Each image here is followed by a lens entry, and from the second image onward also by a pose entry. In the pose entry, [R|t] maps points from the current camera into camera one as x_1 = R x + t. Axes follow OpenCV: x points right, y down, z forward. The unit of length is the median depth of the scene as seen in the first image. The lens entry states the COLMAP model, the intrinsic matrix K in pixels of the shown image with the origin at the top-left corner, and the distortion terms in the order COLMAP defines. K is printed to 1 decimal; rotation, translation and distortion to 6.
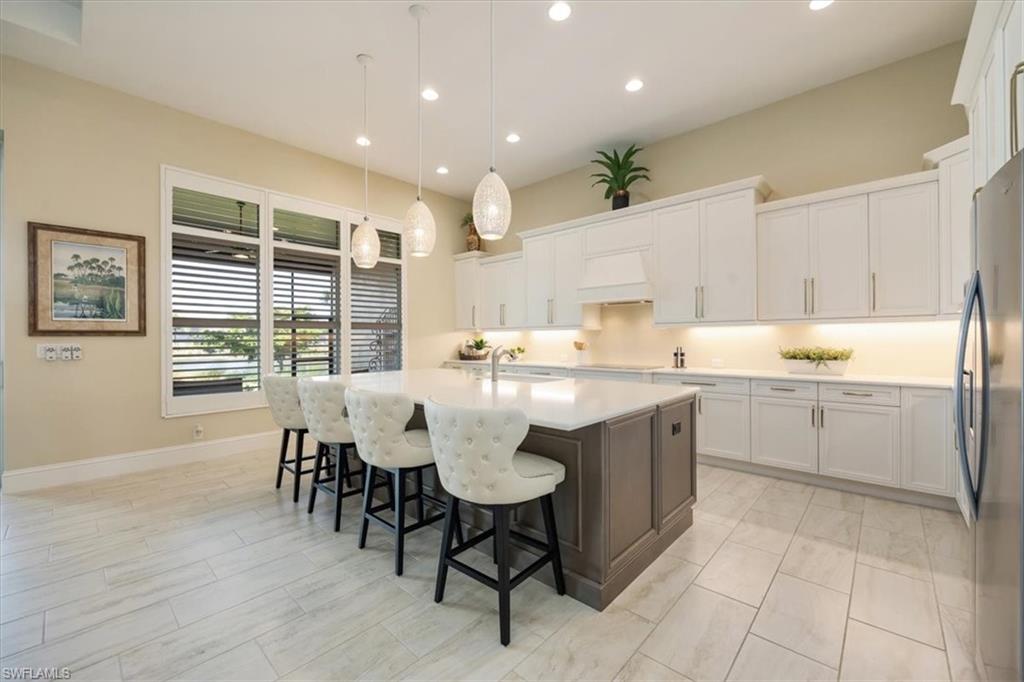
lens RADIAL K [[409.7, 0, 512.5], [0, 409.7, 336.7], [0, 0, 1]] dist [0.000133, -0.000004]
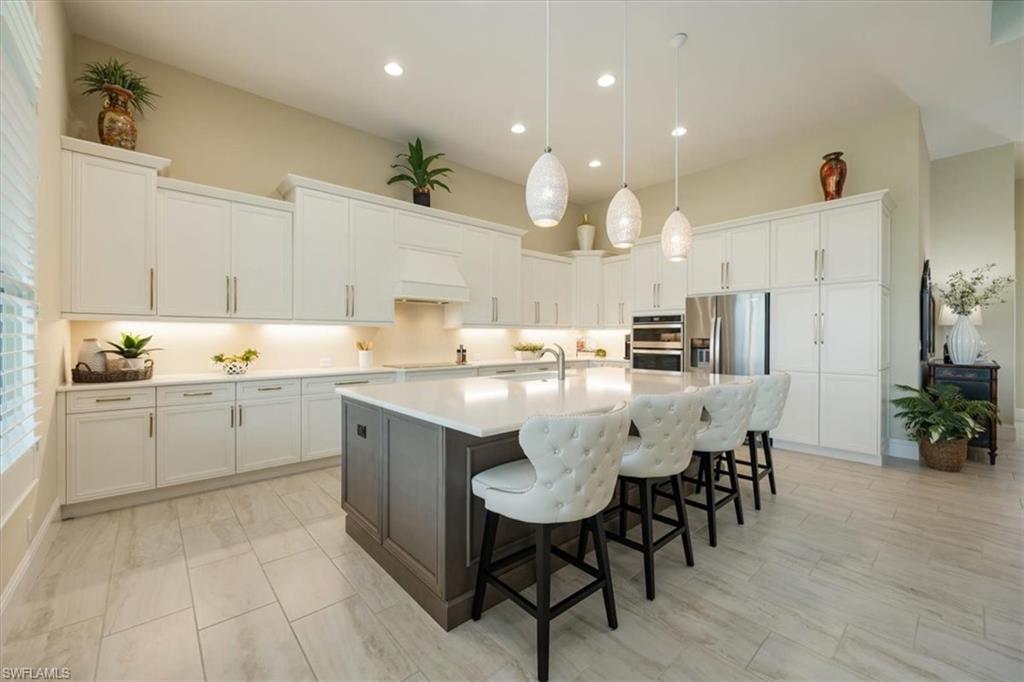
lens RADIAL K [[409.7, 0, 512.5], [0, 409.7, 336.7], [0, 0, 1]] dist [0.000133, -0.000004]
pose [[0.099830, 0.009593, 0.994958, -0.869814], [-0.004100, 0.999949, -0.009230, 0.014664], [-0.994996, -0.003158, 0.099864, 0.857552]]
